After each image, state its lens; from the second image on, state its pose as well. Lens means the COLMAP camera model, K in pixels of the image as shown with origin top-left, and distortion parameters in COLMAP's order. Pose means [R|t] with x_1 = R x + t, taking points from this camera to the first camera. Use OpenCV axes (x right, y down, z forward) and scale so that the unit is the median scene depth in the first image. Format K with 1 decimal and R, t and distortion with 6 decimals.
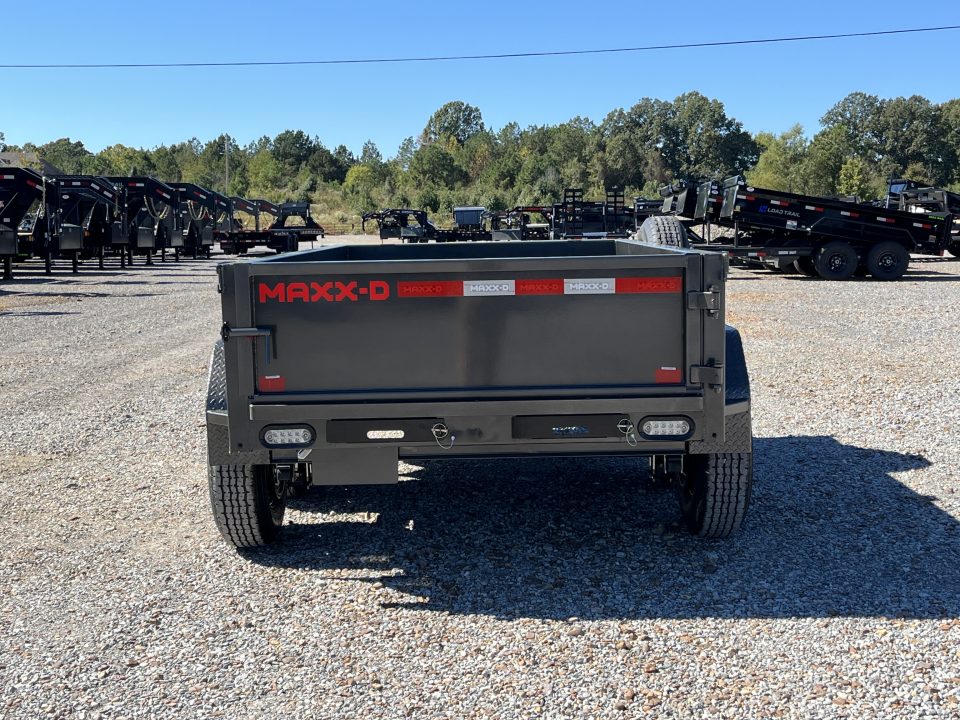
lens RADIAL K [[1292.6, 0, 480.0], [0, 1292.6, 360.0], [0, 0, 1]] dist [0.117124, -0.370942]
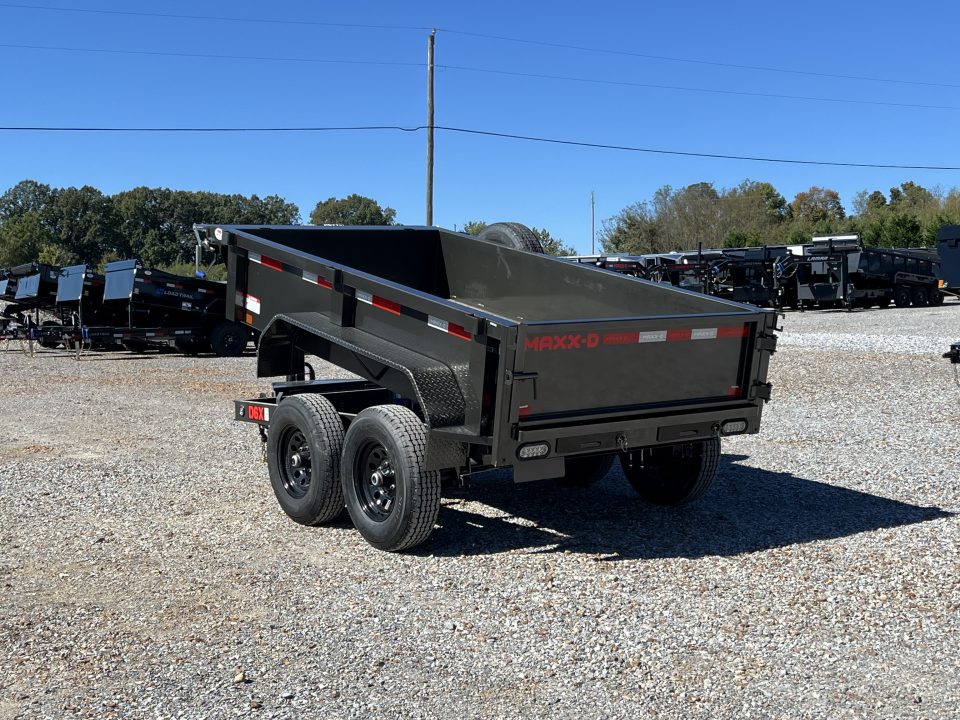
lens RADIAL K [[1306.1, 0, 480.0], [0, 1306.1, 360.0], [0, 0, 1]] dist [0.120828, -0.394351]
pose [[0.813942, -0.032512, 0.580036, -0.803816], [0.071999, 0.996381, -0.045185, 0.026321], [-0.576468, 0.078540, 0.813337, -0.056645]]
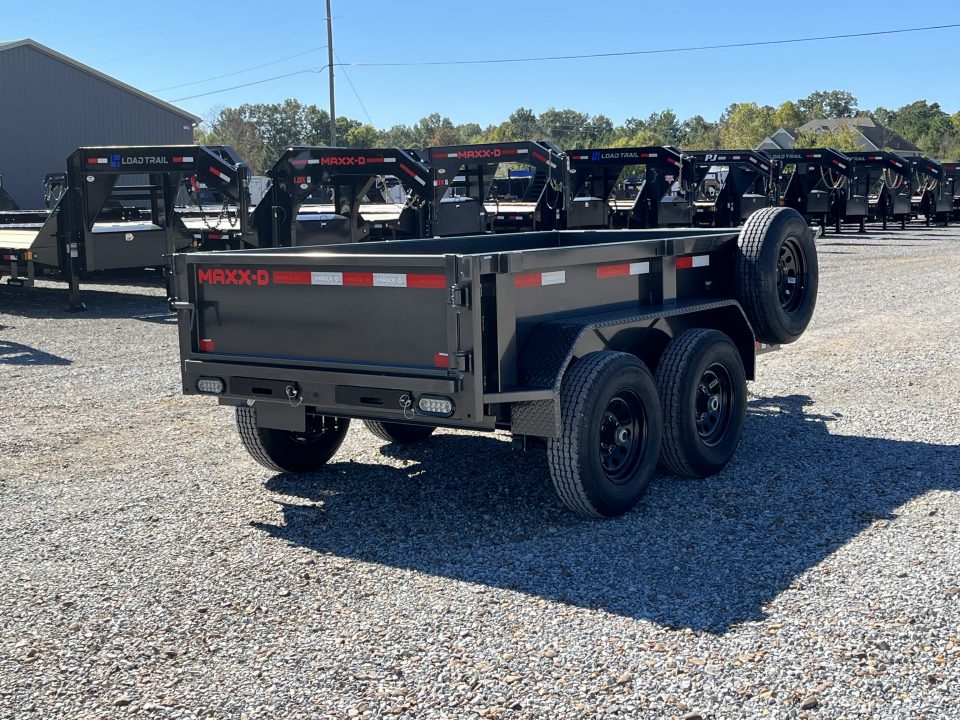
lens RADIAL K [[1293.4, 0, 491.1], [0, 1293.4, 346.2], [0, 0, 1]] dist [0.132957, -0.452555]
pose [[0.808984, 0.064742, -0.584254, 0.704511], [-0.054248, 0.997898, 0.035464, -0.036116], [0.585322, 0.003005, 0.810796, 0.080625]]
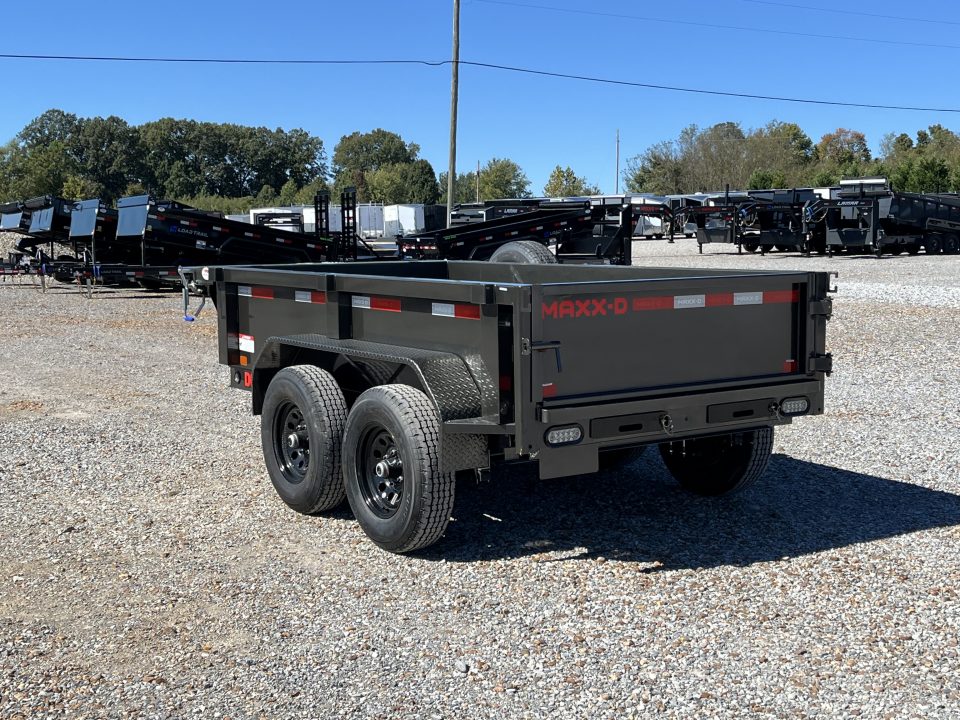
lens RADIAL K [[1292.6, 0, 480.0], [0, 1292.6, 360.0], [0, 0, 1]] dist [0.117124, -0.370942]
pose [[0.823756, -0.045843, 0.565088, -0.704218], [0.053477, 0.998564, 0.003053, -0.012410], [-0.564417, 0.027704, 0.825025, 0.082992]]
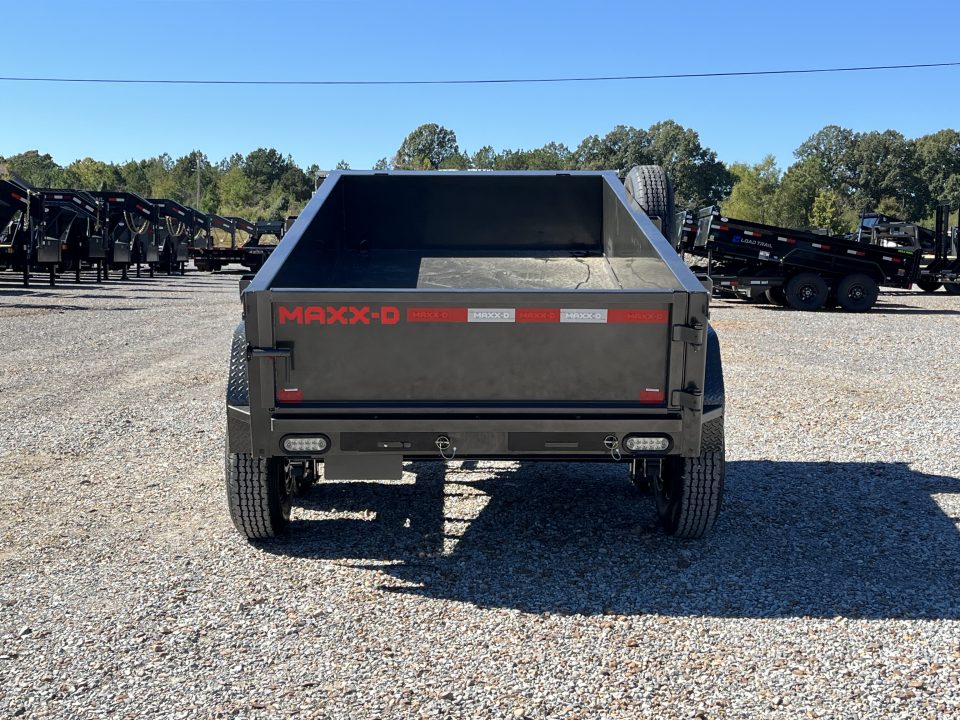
lens RADIAL K [[1306.3, 0, 467.4], [0, 1306.3, 362.4], [0, 0, 1]] dist [0.122624, -0.424598]
pose [[0.999619, 0.023437, 0.014566, -0.022961], [-0.023185, 0.999582, -0.017243, 0.012025], [-0.014964, 0.016899, 0.999745, -0.095753]]
